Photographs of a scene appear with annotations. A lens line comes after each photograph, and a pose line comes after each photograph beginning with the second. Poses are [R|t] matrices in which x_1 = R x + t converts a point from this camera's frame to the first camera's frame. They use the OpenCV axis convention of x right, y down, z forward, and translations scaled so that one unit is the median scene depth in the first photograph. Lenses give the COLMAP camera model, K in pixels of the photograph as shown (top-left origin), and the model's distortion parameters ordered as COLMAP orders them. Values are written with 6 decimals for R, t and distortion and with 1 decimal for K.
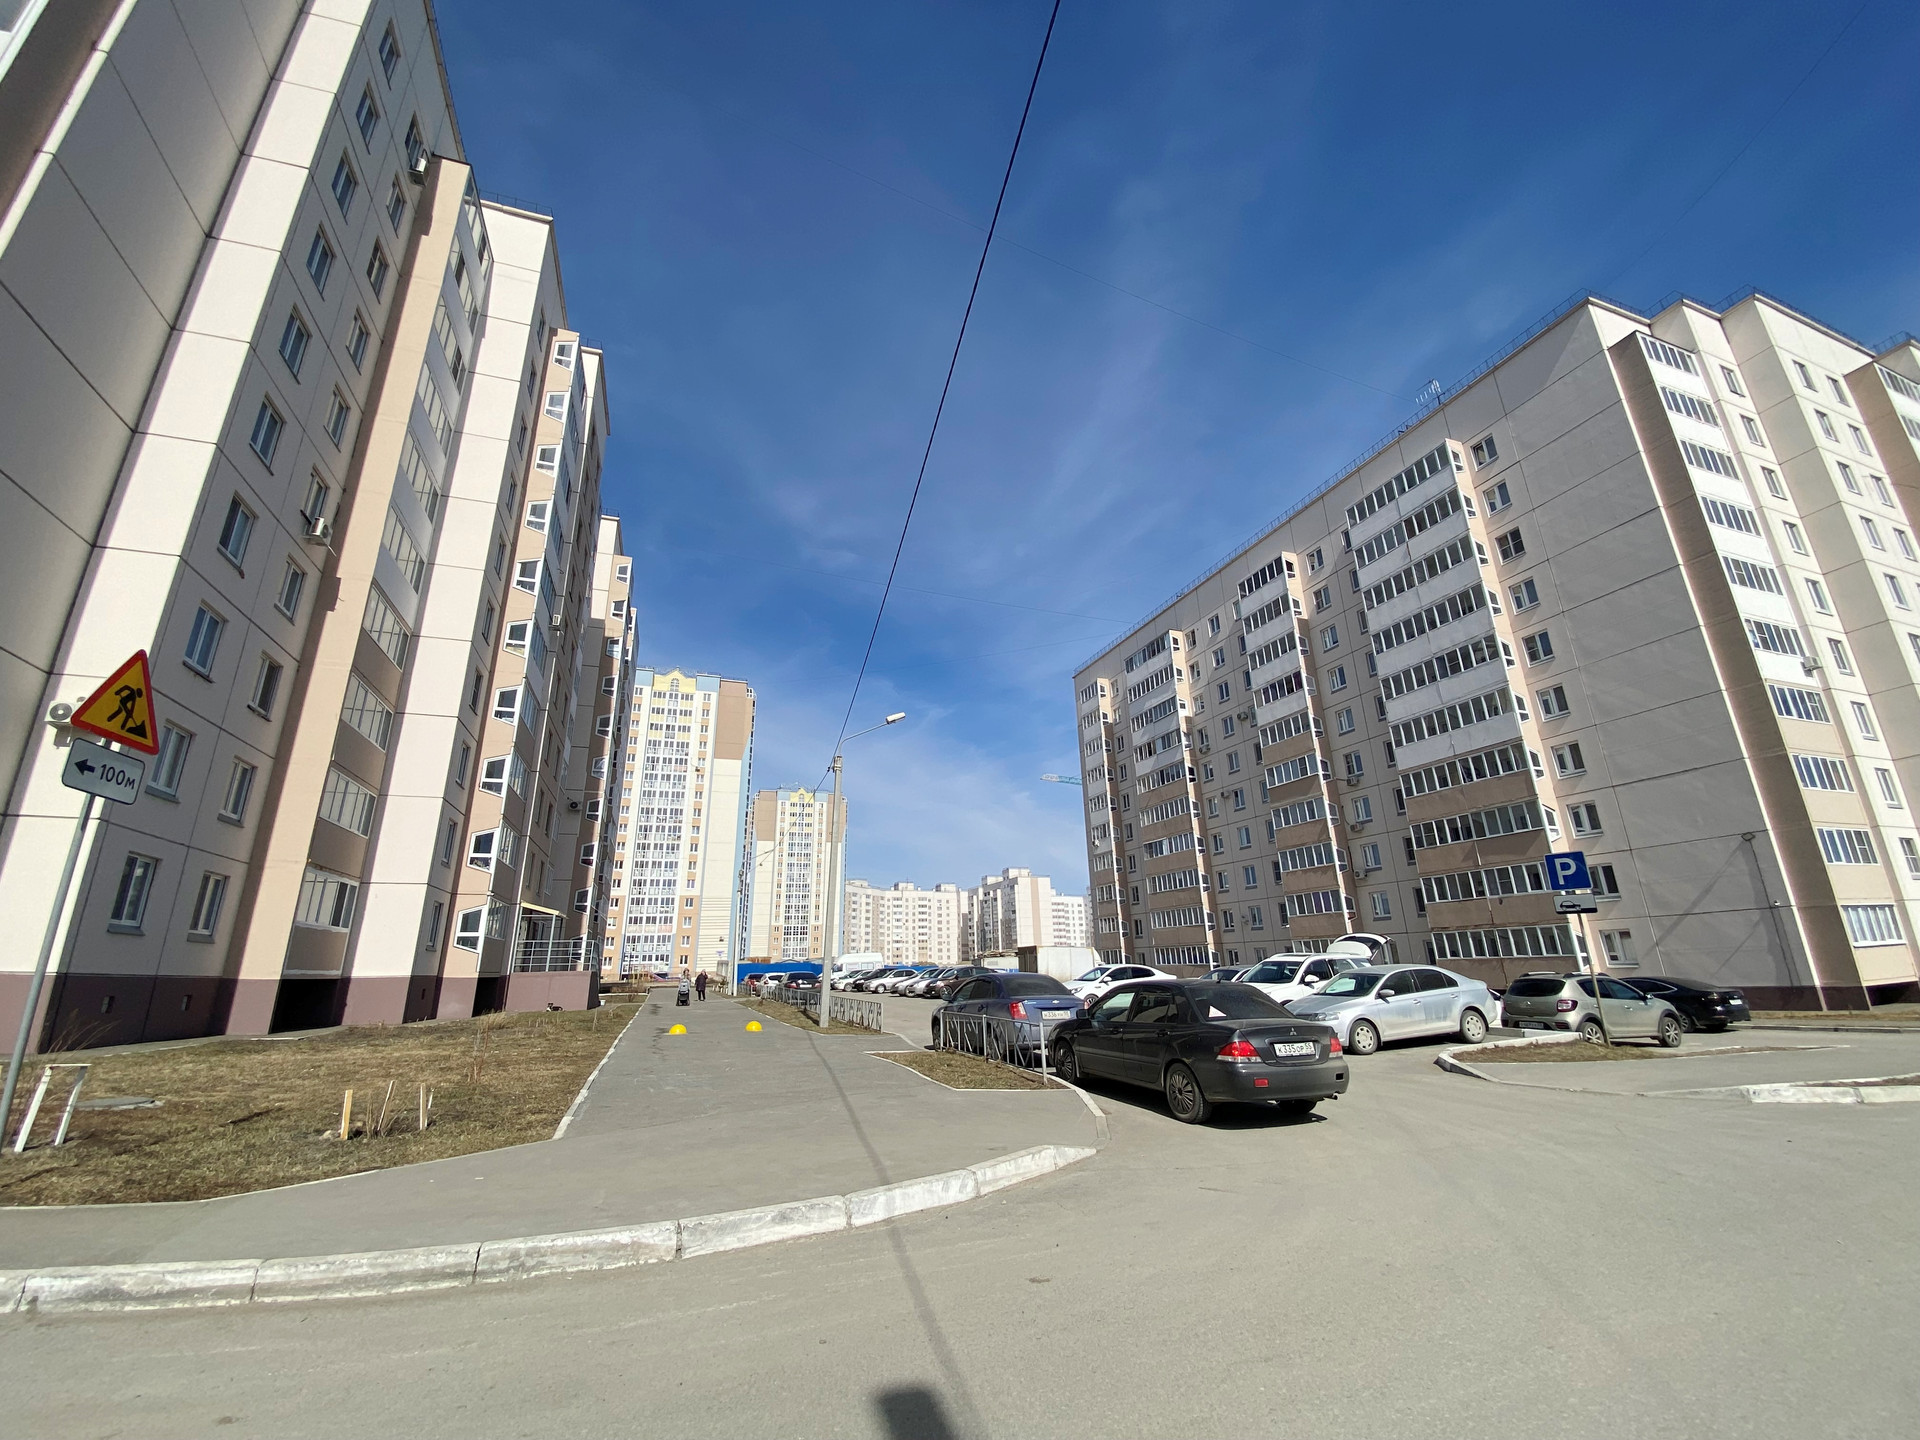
lens RADIAL K [[764.3, 0, 958.2], [0, 764.3, 718.9], [0, 0, 1]] dist [0.009875, -0.017521]
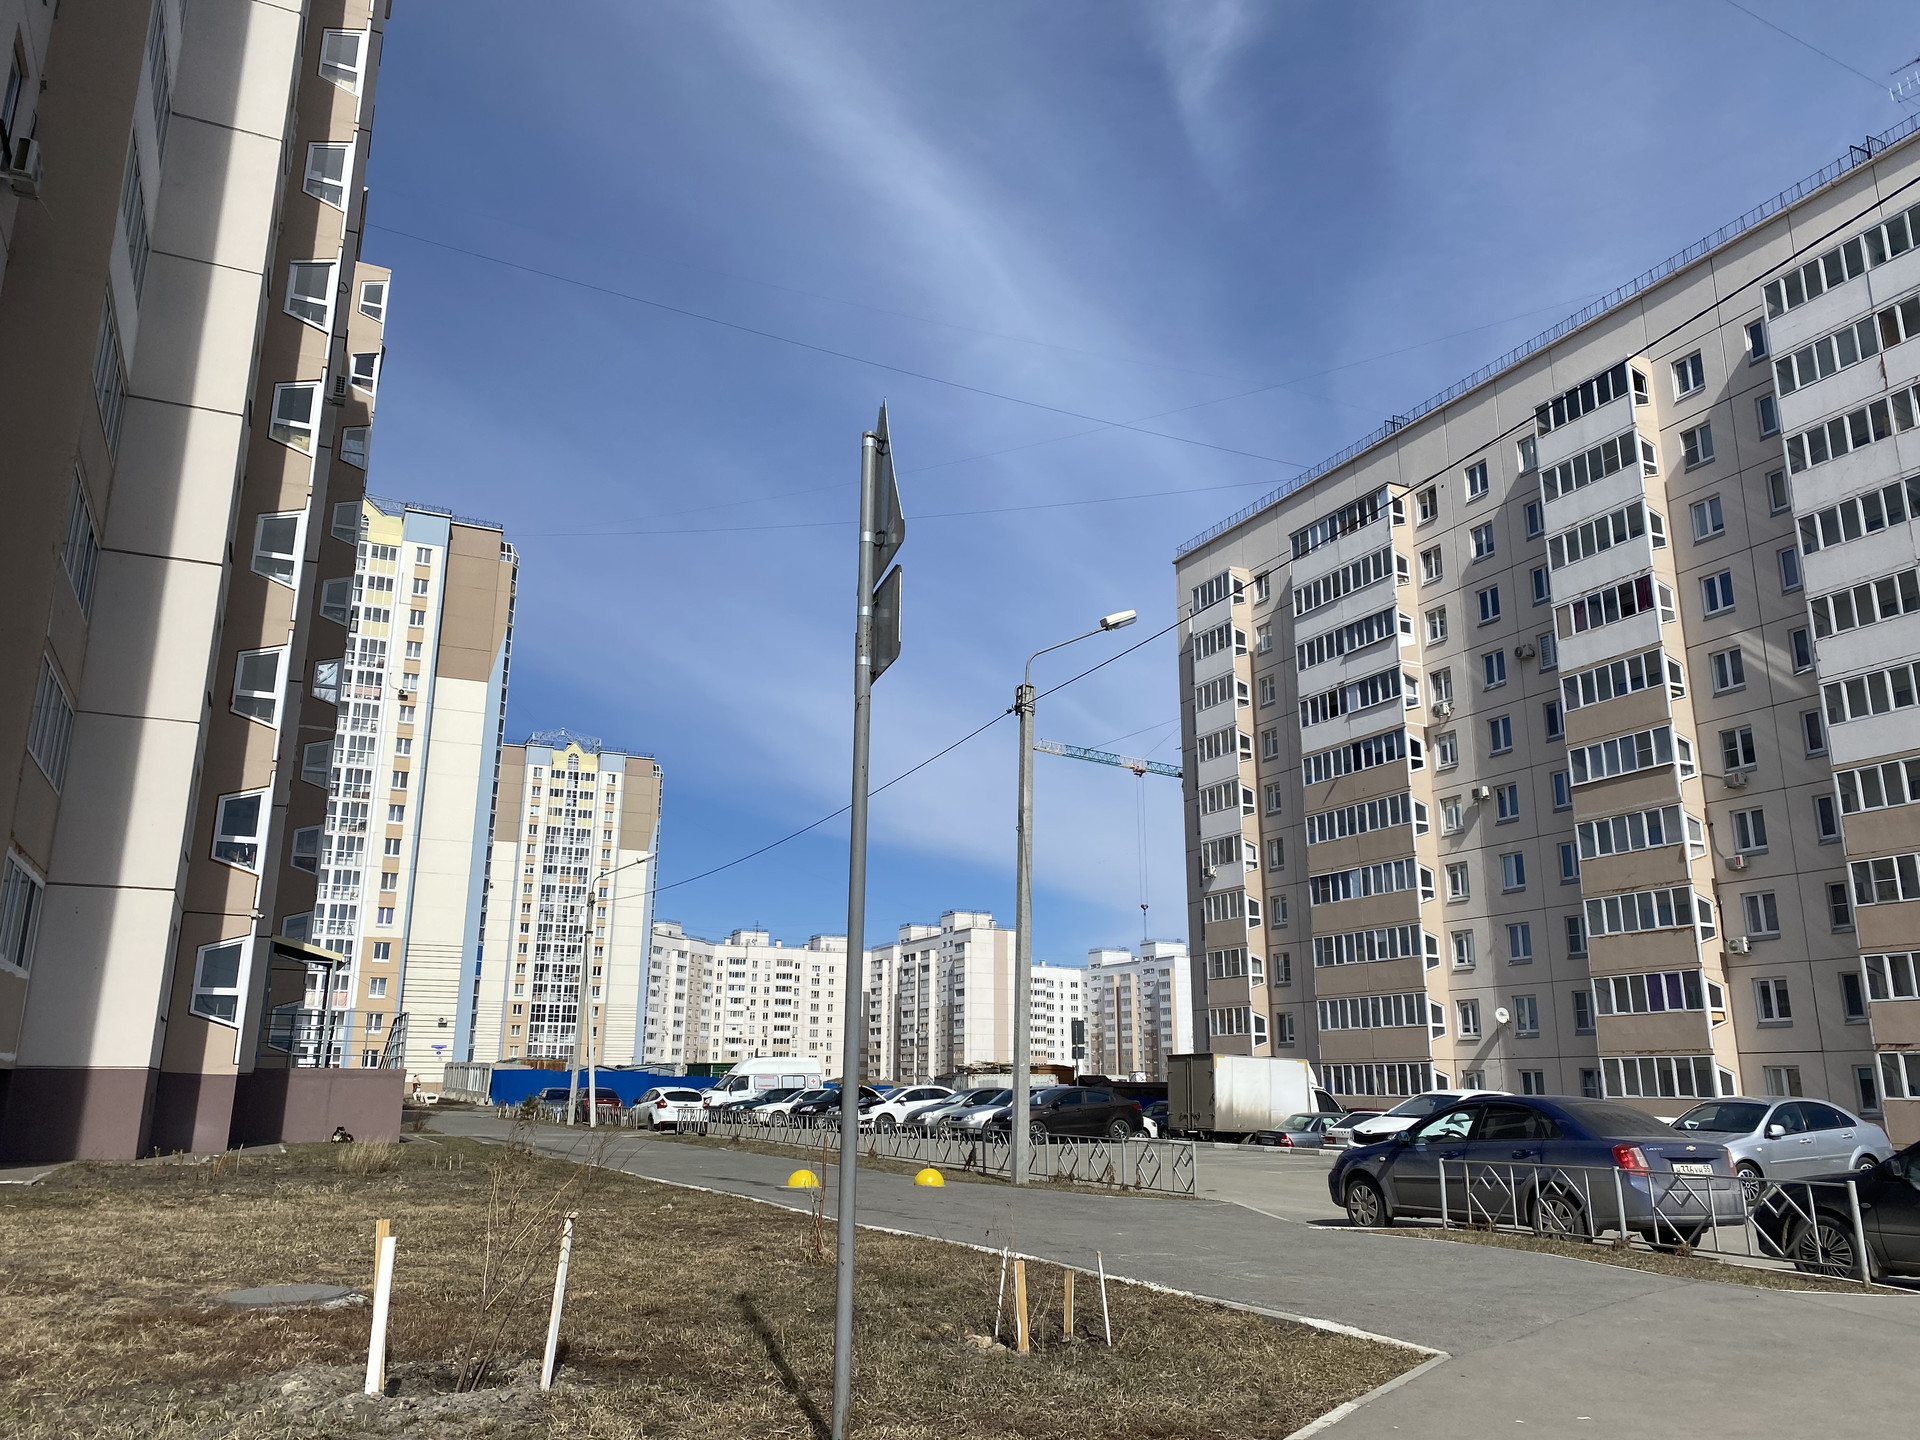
lens RADIAL K [[1447.1, 0, 971.5], [0, 1447.1, 712.3], [0, 0, 1]] dist [0.008780, -0.013248]
pose [[0.994663, 0.053029, 0.088508, -0.110621], [-0.057932, 0.996871, 0.053786, 0.006455], [-0.085379, -0.058627, 0.994622, 0.001574]]
